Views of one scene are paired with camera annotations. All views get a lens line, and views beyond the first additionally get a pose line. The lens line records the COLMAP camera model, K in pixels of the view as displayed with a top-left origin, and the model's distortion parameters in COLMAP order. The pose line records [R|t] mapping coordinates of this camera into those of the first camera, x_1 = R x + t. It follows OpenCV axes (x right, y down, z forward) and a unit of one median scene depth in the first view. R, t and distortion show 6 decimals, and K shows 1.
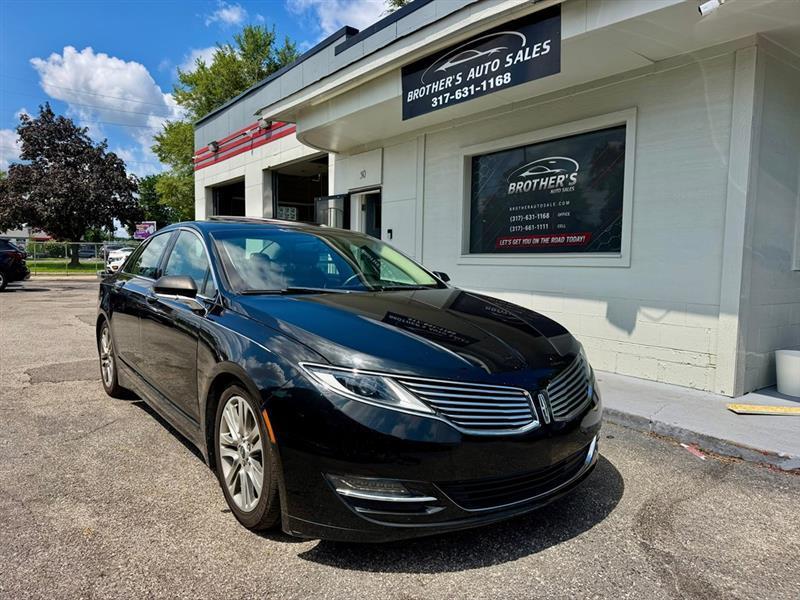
lens RADIAL K [[572.4, 0, 401.6], [0, 572.4, 304.2], [0, 0, 1]] dist [0.008235, -0.015938]
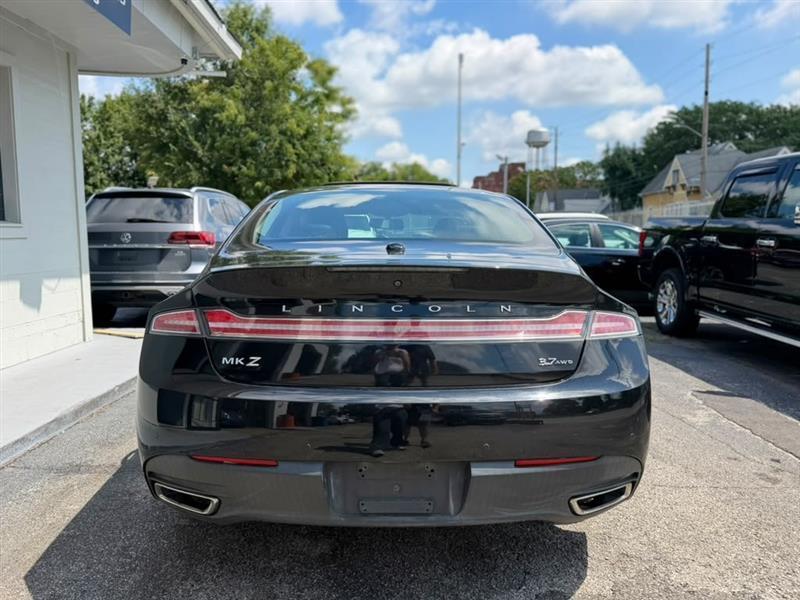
lens RADIAL K [[646.5, 0, 419.9], [0, 646.5, 302.2], [0, 0, 1]] dist [0.028036, -0.041124]
pose [[-0.808728, -0.074976, 0.583384, -0.626845], [0.031113, 0.985001, 0.169723, -0.106575], [-0.587359, 0.155411, -0.794265, 1.318930]]
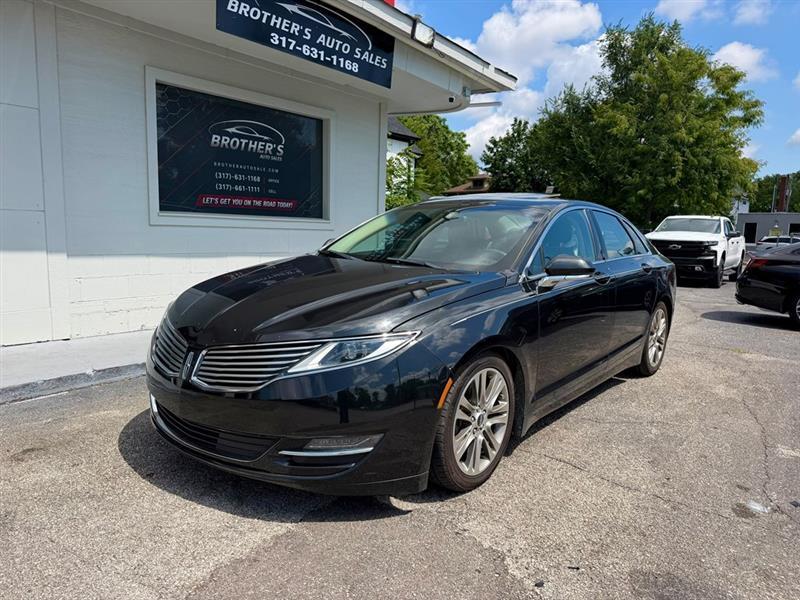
lens RADIAL K [[575.2, 0, 402.1], [0, 575.2, 305.3], [0, 0, 1]] dist [0.000446, -0.007411]
pose [[-0.255367, -0.148309, 0.955402, -0.892280], [0.033686, 0.986200, 0.162093, -0.093627], [-0.966257, 0.073577, -0.246847, 1.078667]]
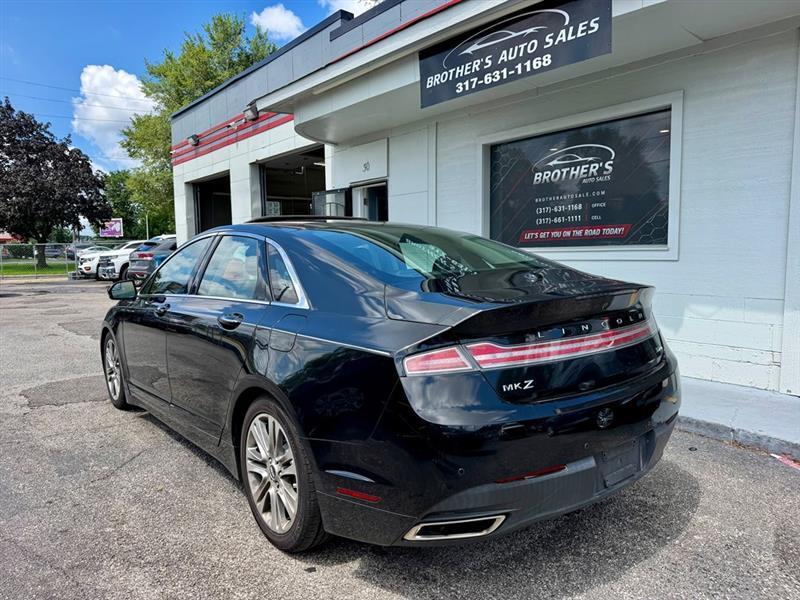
lens RADIAL K [[573.7, 0, 398.7], [0, 573.7, 303.2], [0, 0, 1]] dist [0.001634, -0.007326]
pose [[0.998605, -0.031579, 0.042308, -0.093404], [0.030933, 0.999396, 0.015840, -0.021135], [-0.042783, -0.014509, 0.998979, 0.069137]]
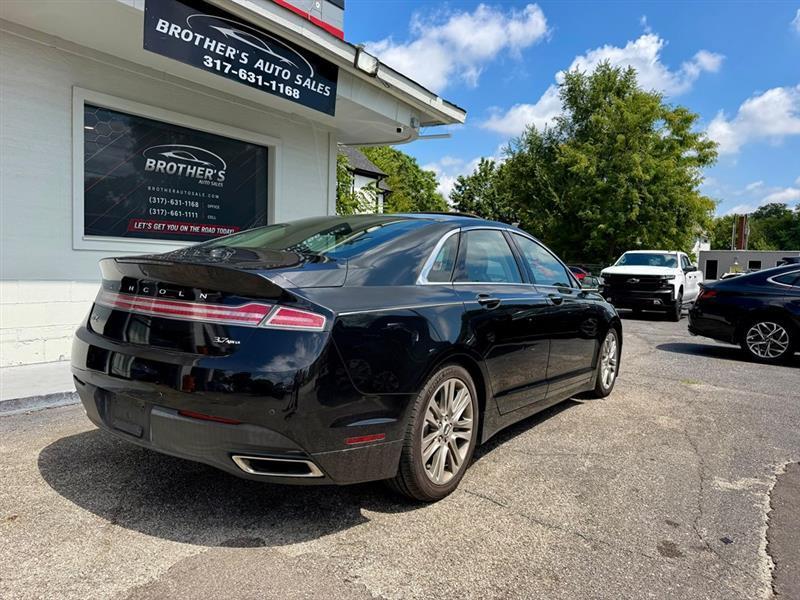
lens RADIAL K [[574.6, 0, 399.1], [0, 574.6, 298.0], [0, 0, 1]] dist [0.022837, -0.039801]
pose [[-0.296305, -0.076847, 0.951997, -0.877542], [0.027771, 0.995643, 0.089013, -0.075151], [-0.954689, 0.052813, -0.292880, 1.018631]]
